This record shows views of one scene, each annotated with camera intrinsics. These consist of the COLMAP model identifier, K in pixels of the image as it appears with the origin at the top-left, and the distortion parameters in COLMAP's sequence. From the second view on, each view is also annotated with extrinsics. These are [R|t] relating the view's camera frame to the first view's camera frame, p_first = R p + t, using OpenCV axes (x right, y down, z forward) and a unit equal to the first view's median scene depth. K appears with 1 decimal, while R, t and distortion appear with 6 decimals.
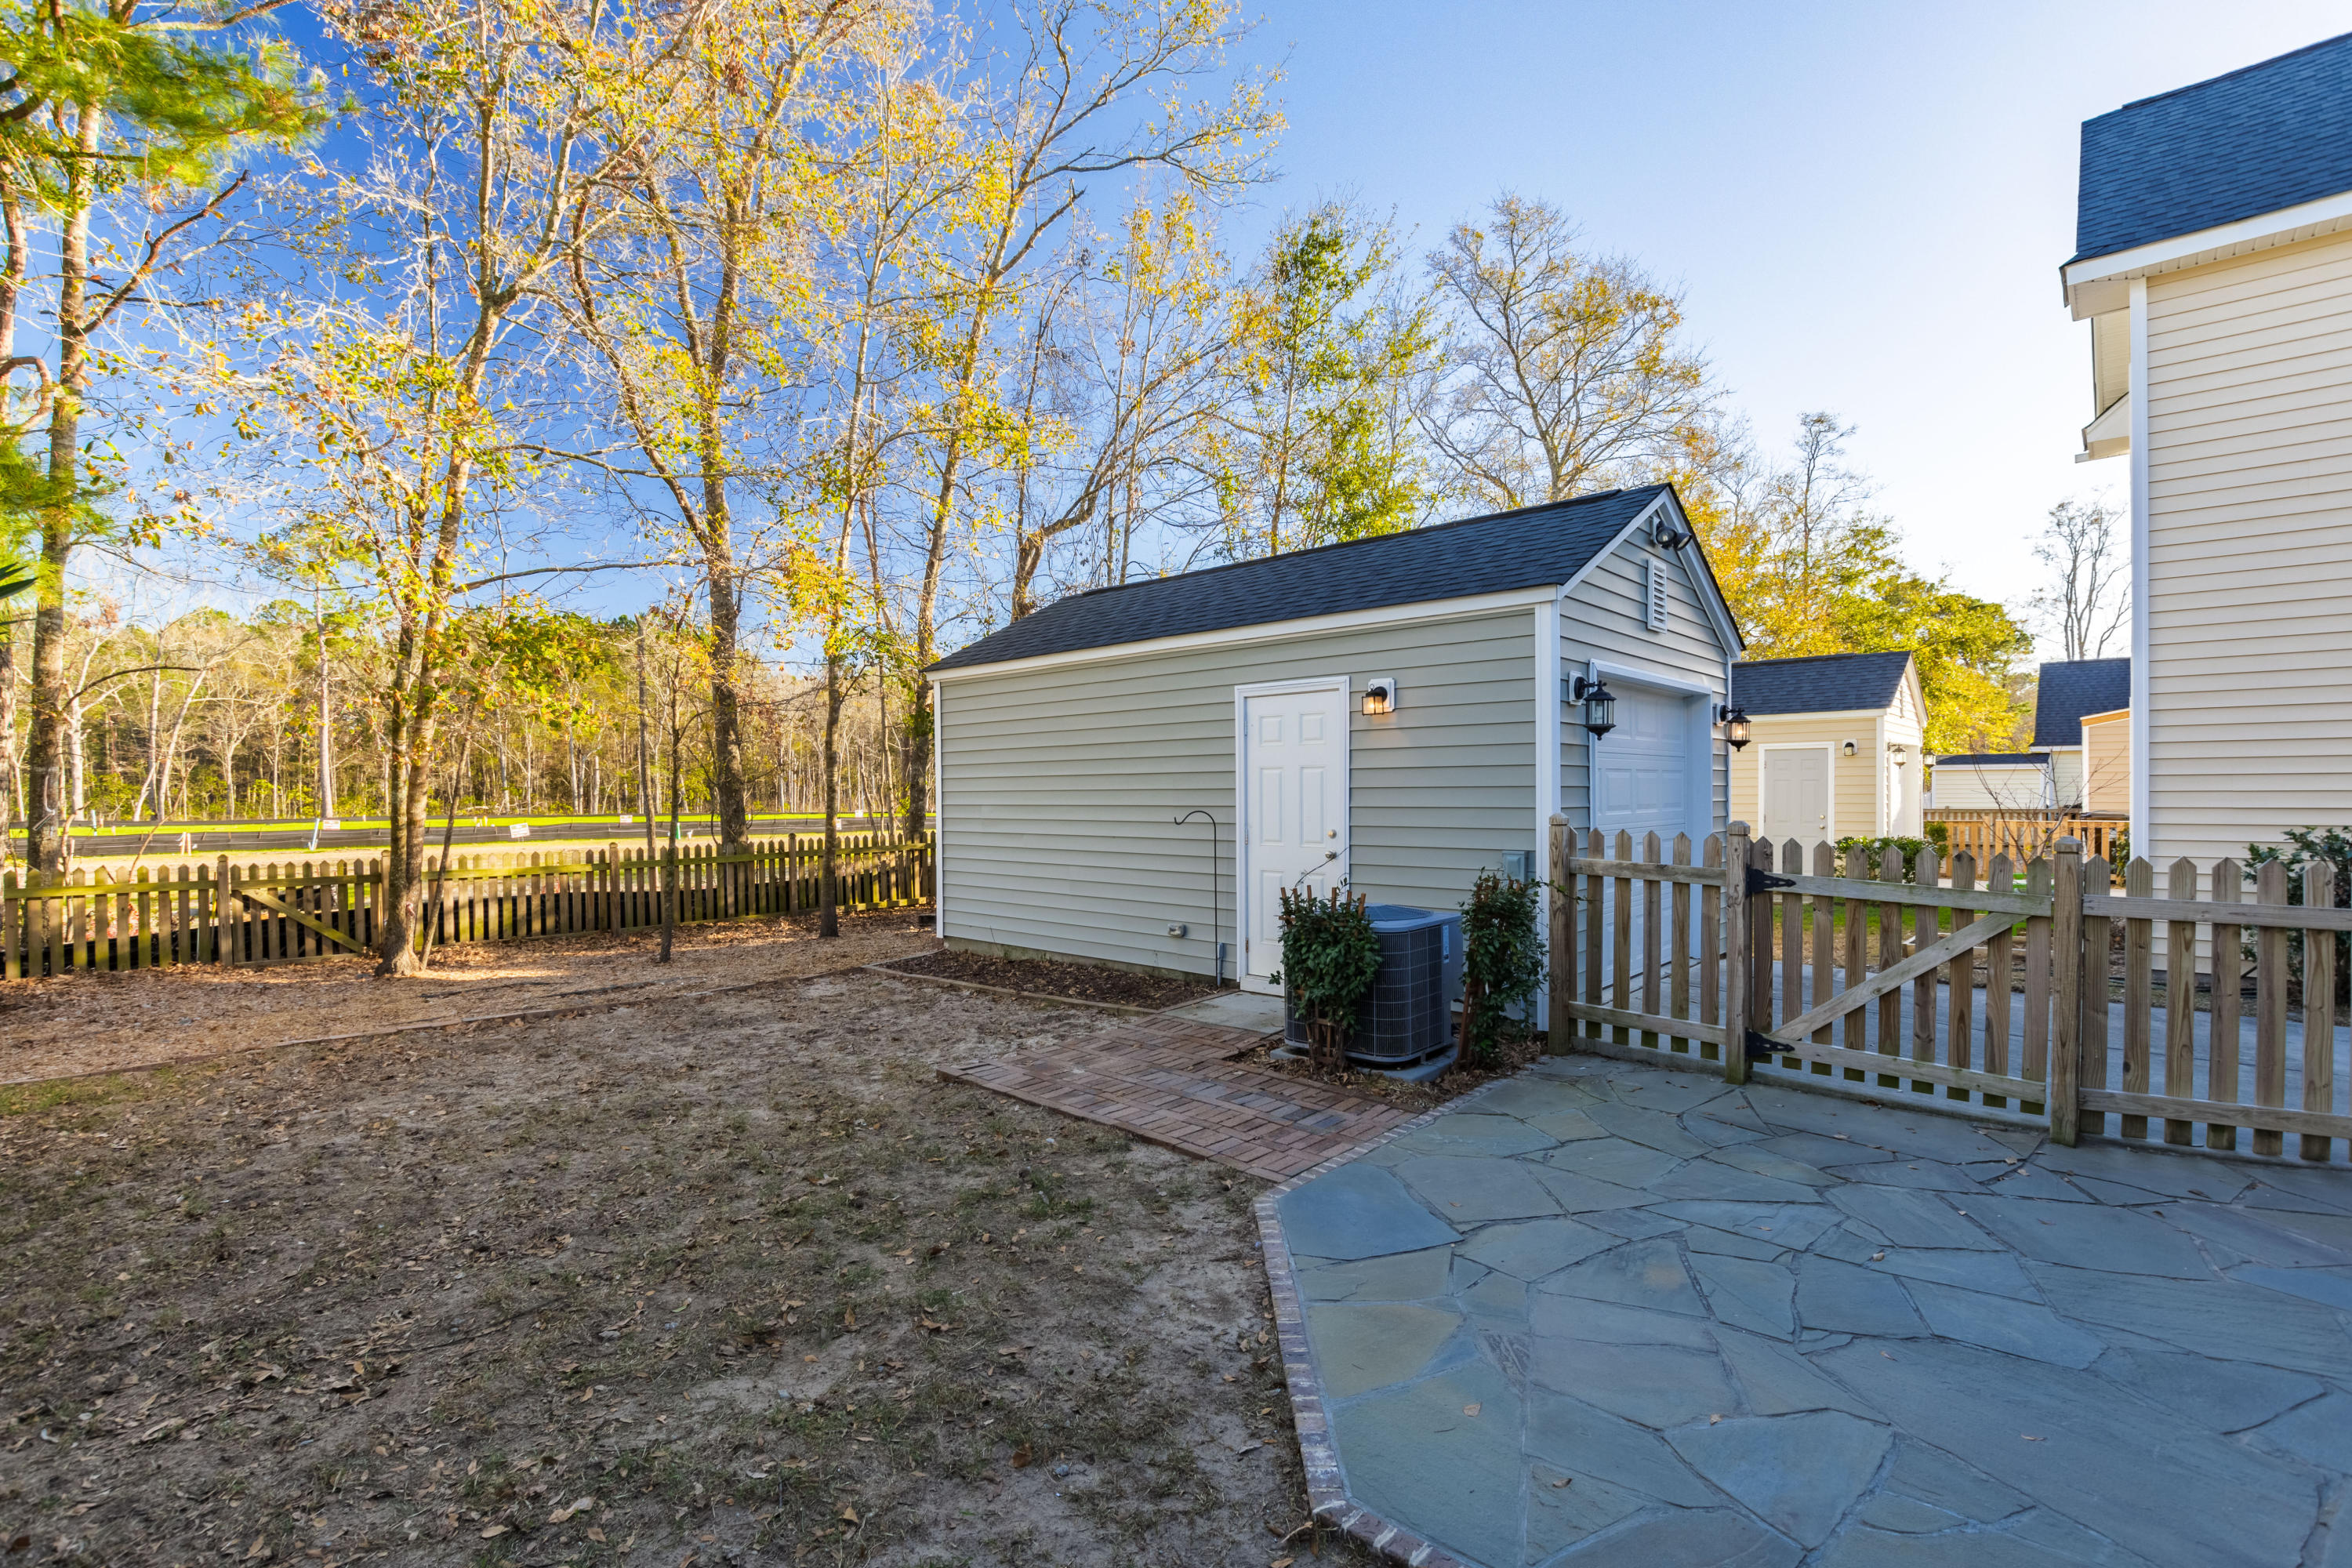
lens RADIAL K [[1061.1, 0, 1158.9], [0, 1061.1, 780.8], [0, 0, 1]] dist [-0.023404, 0.001241]
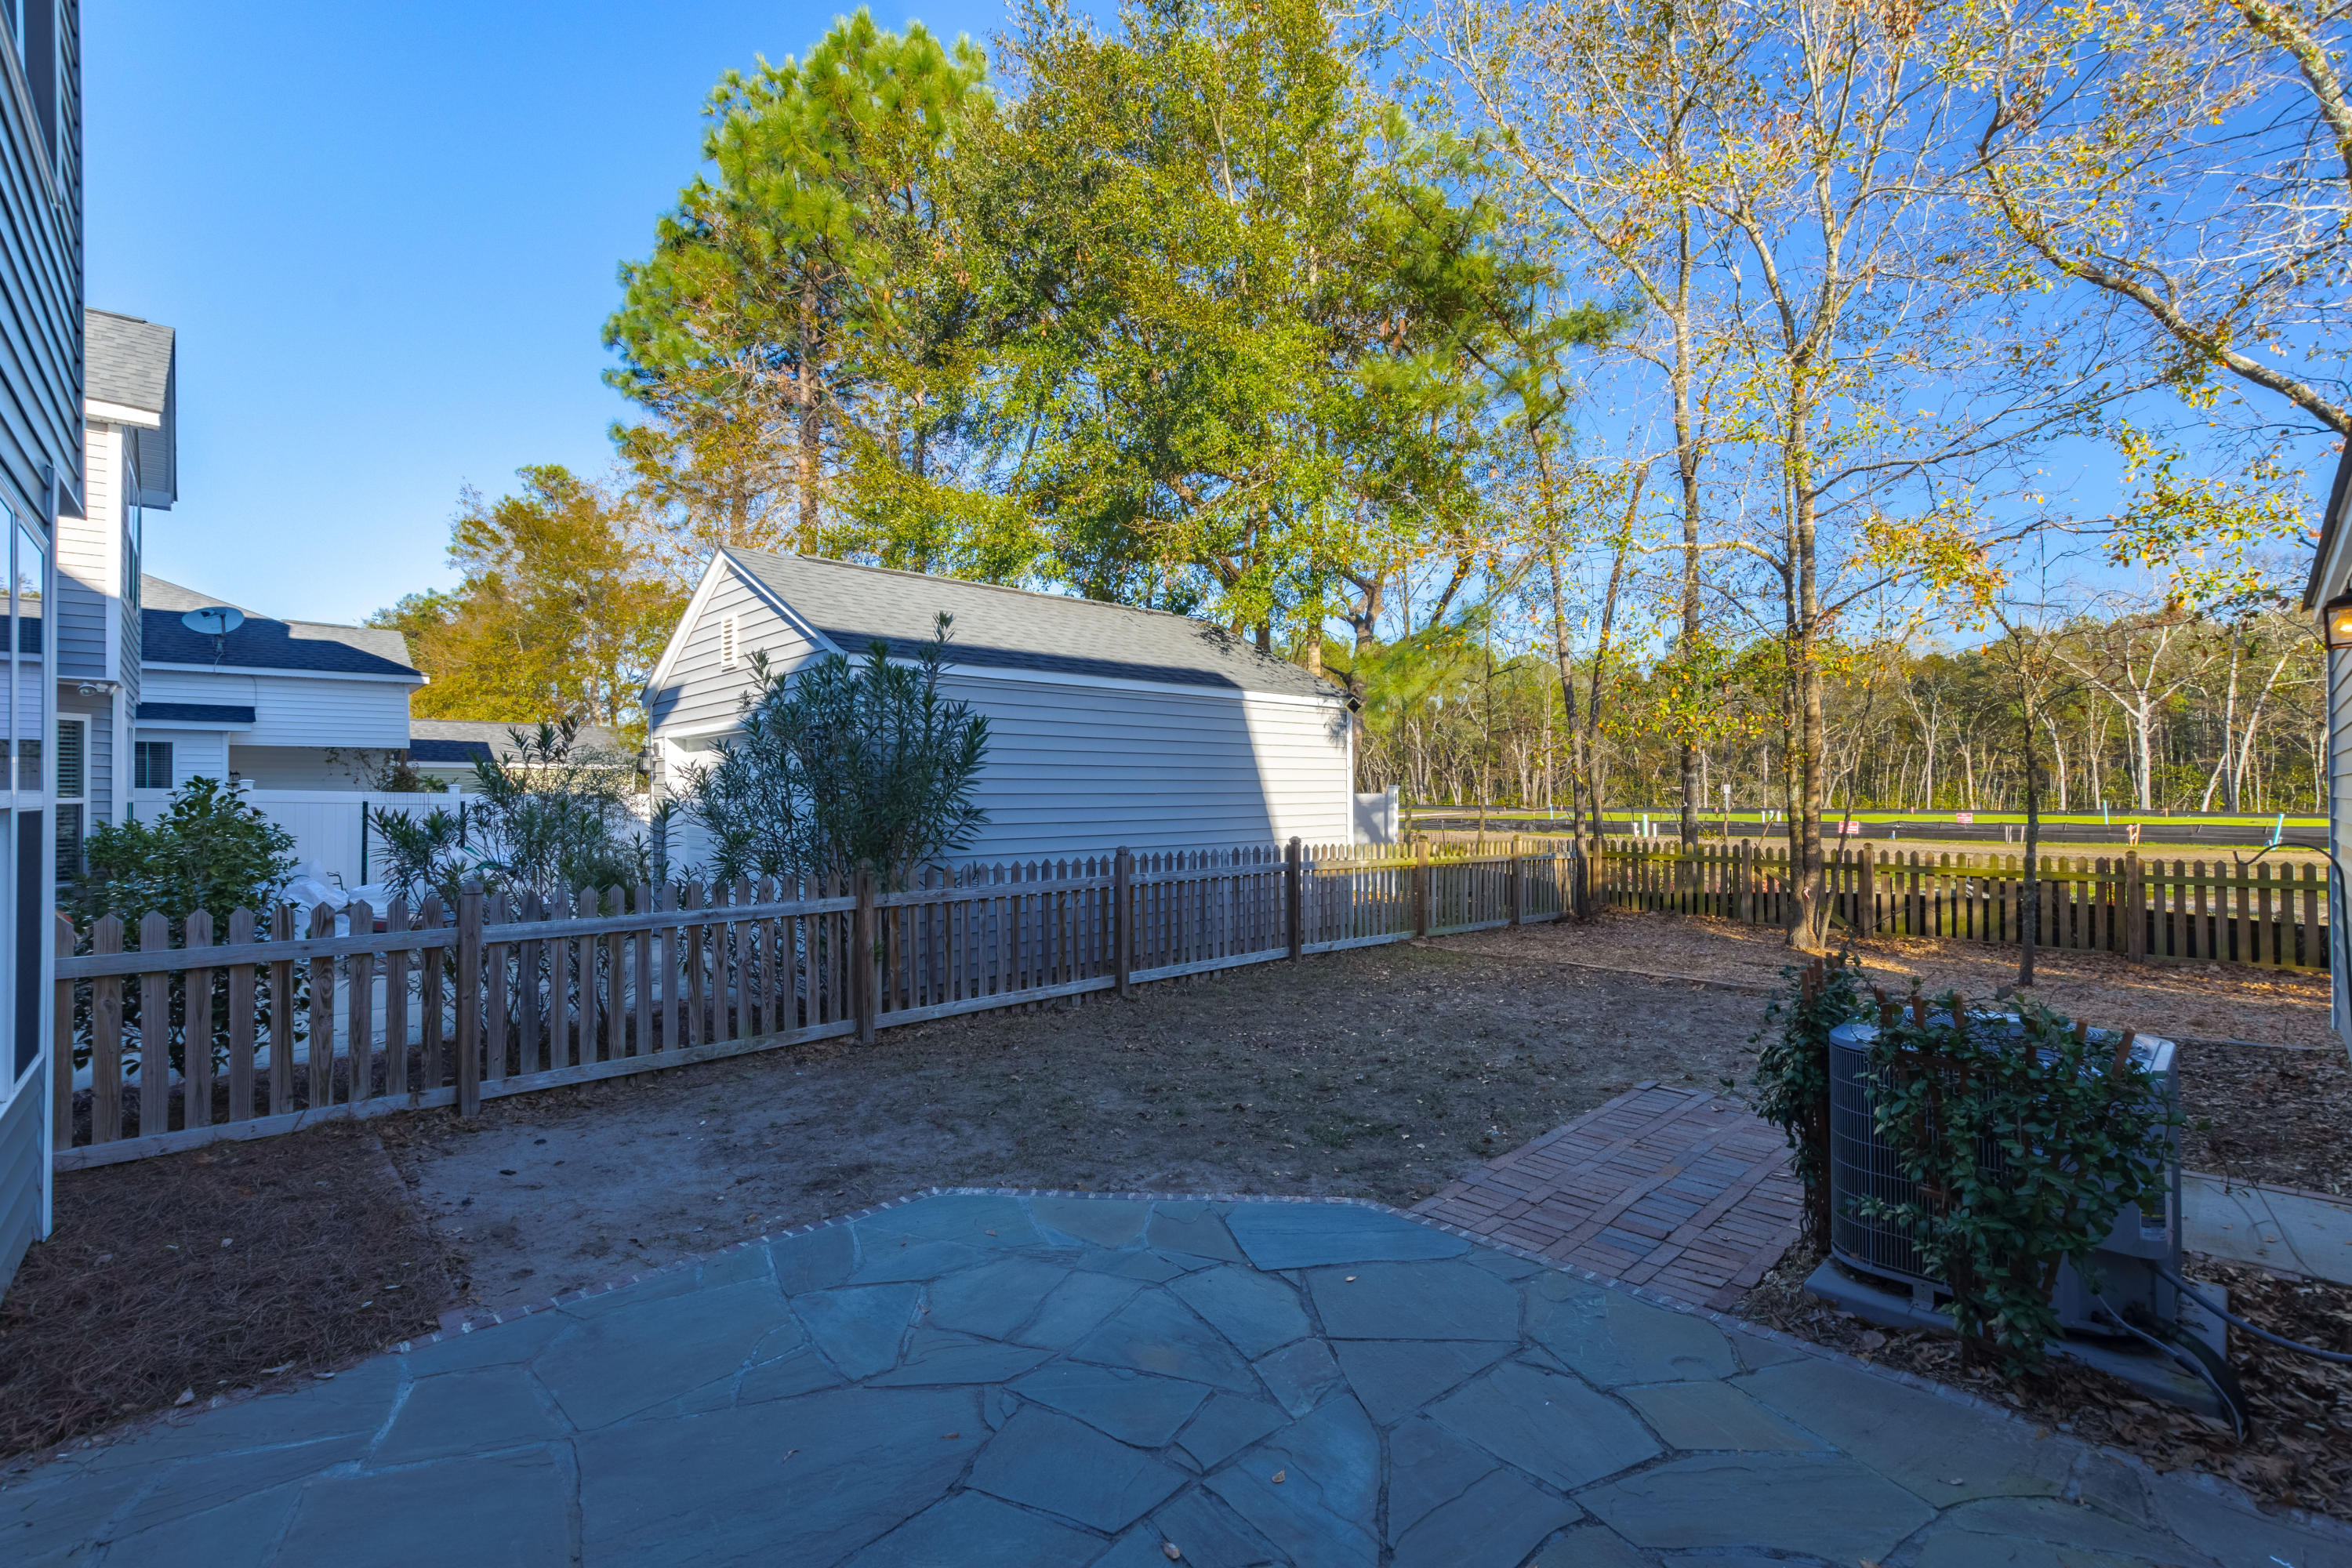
lens RADIAL K [[1061.1, 0, 1171.2], [0, 1061.1, 781.8], [0, 0, 1]] dist [-0.023404, 0.001241]
pose [[-0.091263, -0.005141, -0.995814, 0.571524], [0.017002, 0.999833, -0.006720, -0.004984], [0.995682, -0.017544, -0.091160, 0.457128]]
